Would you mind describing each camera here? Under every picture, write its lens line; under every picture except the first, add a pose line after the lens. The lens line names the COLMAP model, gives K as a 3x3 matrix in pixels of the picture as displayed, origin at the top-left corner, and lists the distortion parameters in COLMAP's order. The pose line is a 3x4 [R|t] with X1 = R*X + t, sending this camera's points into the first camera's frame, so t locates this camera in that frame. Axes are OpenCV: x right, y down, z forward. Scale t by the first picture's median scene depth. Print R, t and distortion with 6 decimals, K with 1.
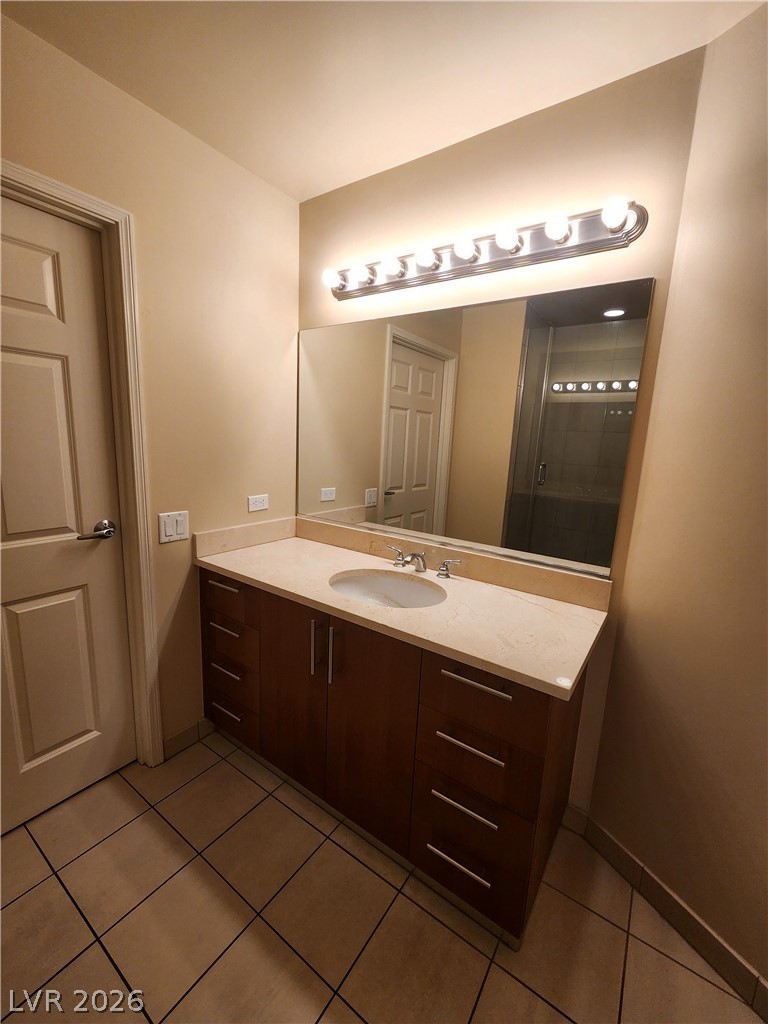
lens RADIAL K [[417.6, 0, 384.0], [0, 417.6, 512.0], [0, 0, 1]] dist [-0.000238, -0.000101]
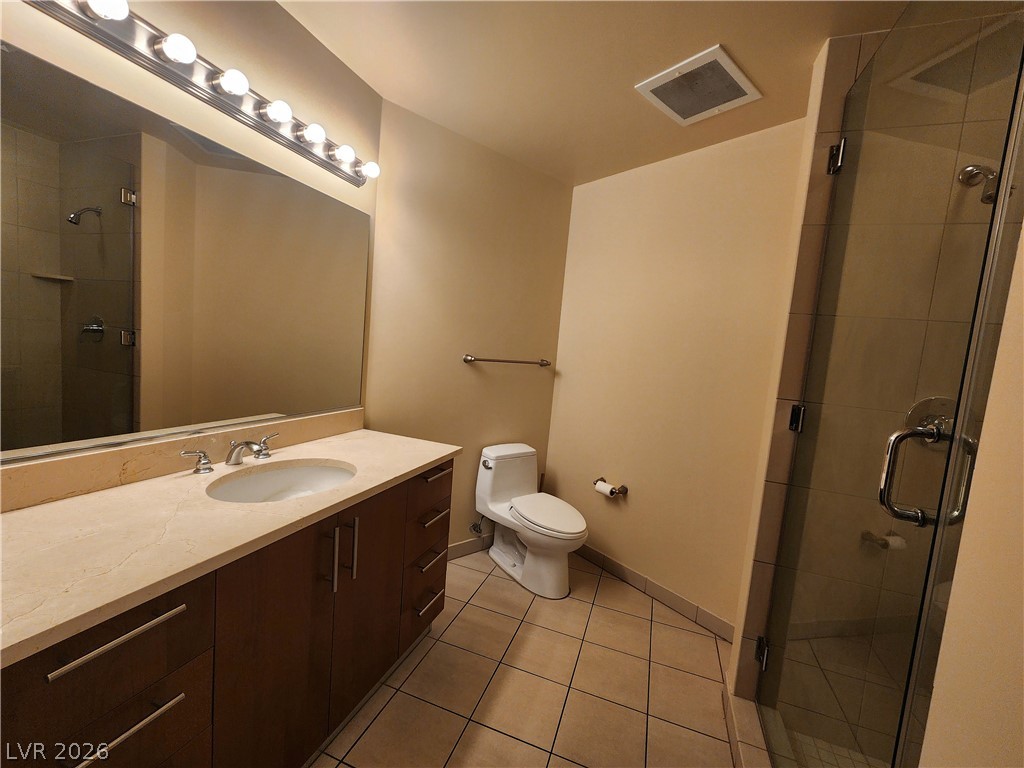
lens RADIAL K [[417.6, 0, 513.4], [0, 417.6, 383.6], [0, 0, 1]] dist [-0.000238, -0.000101]
pose [[-0.249673, -0.154701, 0.955893, -0.830262], [0.079347, 0.980568, 0.179420, -0.119600], [-0.965074, 0.120643, -0.232546, 0.662217]]
